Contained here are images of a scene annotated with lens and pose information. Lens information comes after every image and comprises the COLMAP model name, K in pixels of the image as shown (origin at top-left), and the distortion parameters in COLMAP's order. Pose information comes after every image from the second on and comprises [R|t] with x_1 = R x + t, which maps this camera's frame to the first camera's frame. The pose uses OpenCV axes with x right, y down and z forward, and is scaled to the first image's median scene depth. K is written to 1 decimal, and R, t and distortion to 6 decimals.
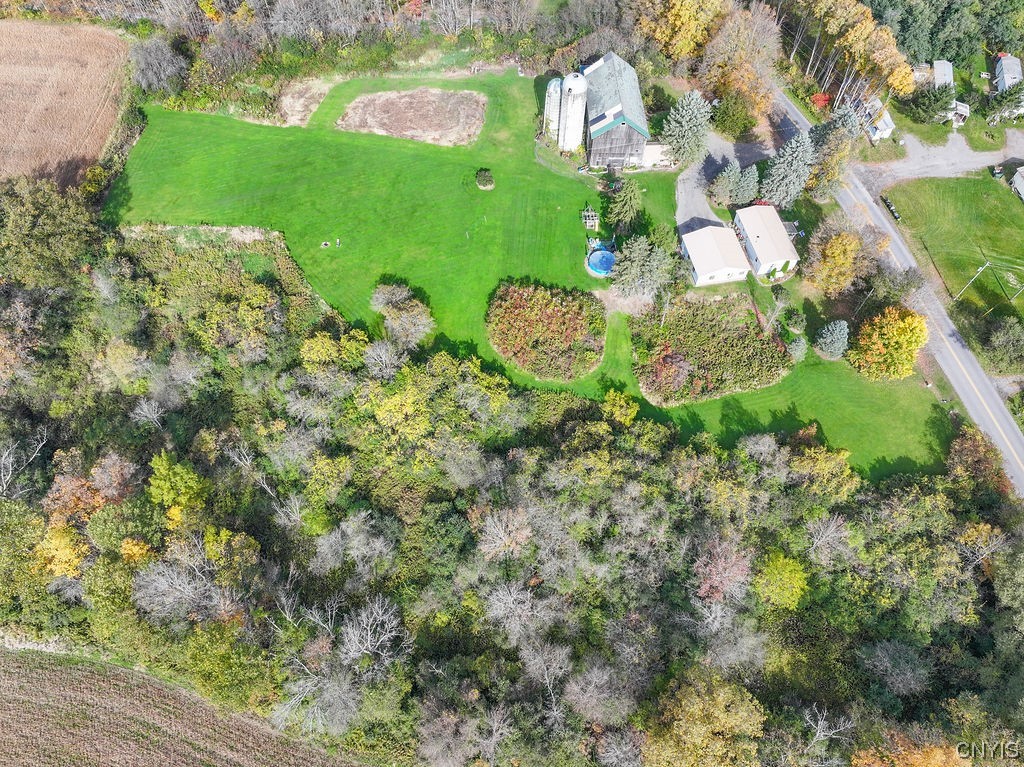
lens RADIAL K [[717.1, 0, 515.8], [0, 717.1, 386.9], [0, 0, 1]] dist [-0.014696, 0.026595]
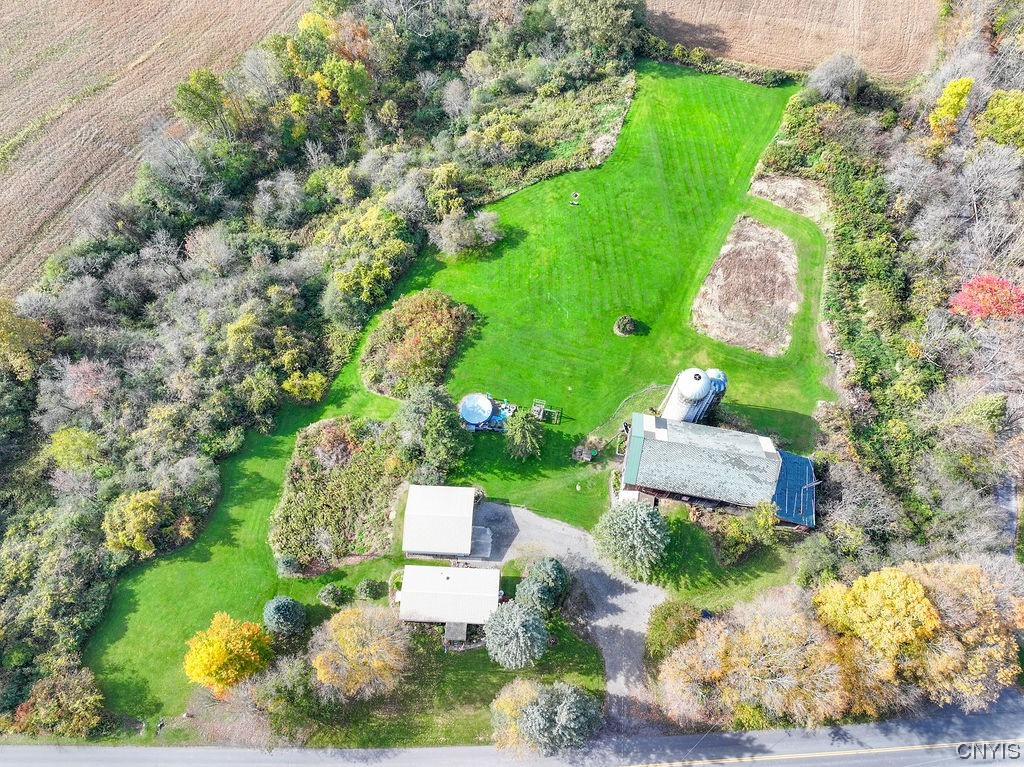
lens RADIAL K [[717.1, 0, 515.6], [0, 717.1, 378.7], [0, 0, 1]] dist [-0.014696, 0.026595]
pose [[-0.220267, 0.851432, -0.475969, 0.553123], [-0.848688, 0.073256, 0.523795, -0.754054], [0.480844, 0.519324, 0.706465, 0.414149]]
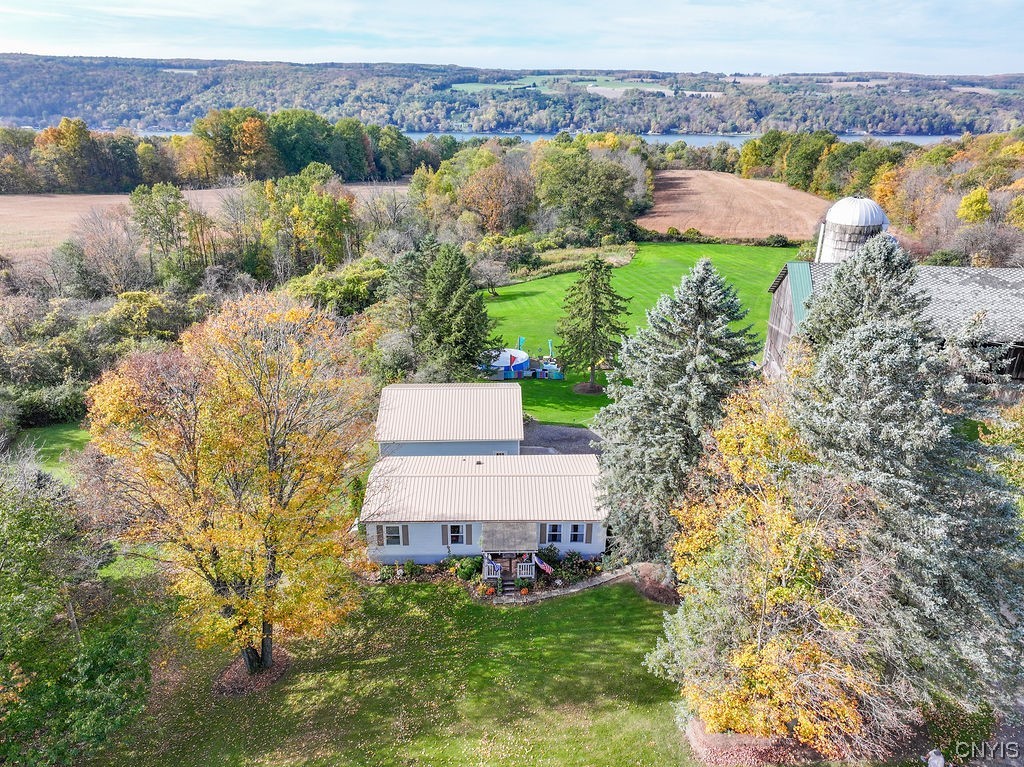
lens RADIAL K [[717.1, 0, 514.7], [0, 717.1, 390.6], [0, 0, 1]] dist [-0.014696, 0.026595]
pose [[-0.145453, 0.365321, -0.919448, 0.684702], [-0.851352, 0.427227, 0.304429, -0.368911], [0.504027, 0.827054, 0.248875, 0.981472]]
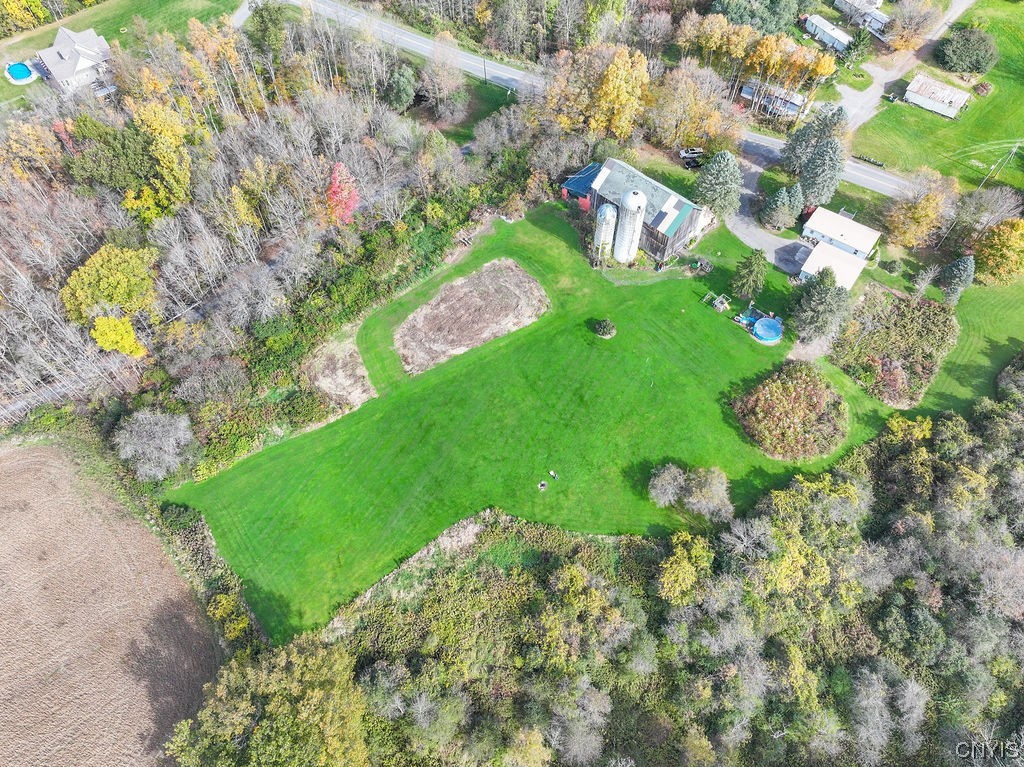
lens RADIAL K [[717.1, 0, 516.6], [0, 717.1, 380.4], [0, 0, 1]] dist [-0.014696, 0.026595]
pose [[0.728497, -0.568626, 0.382042, -0.636811], [0.591294, 0.803544, 0.068476, -0.440845], [-0.345925, 0.176015, 0.921605, 0.206343]]
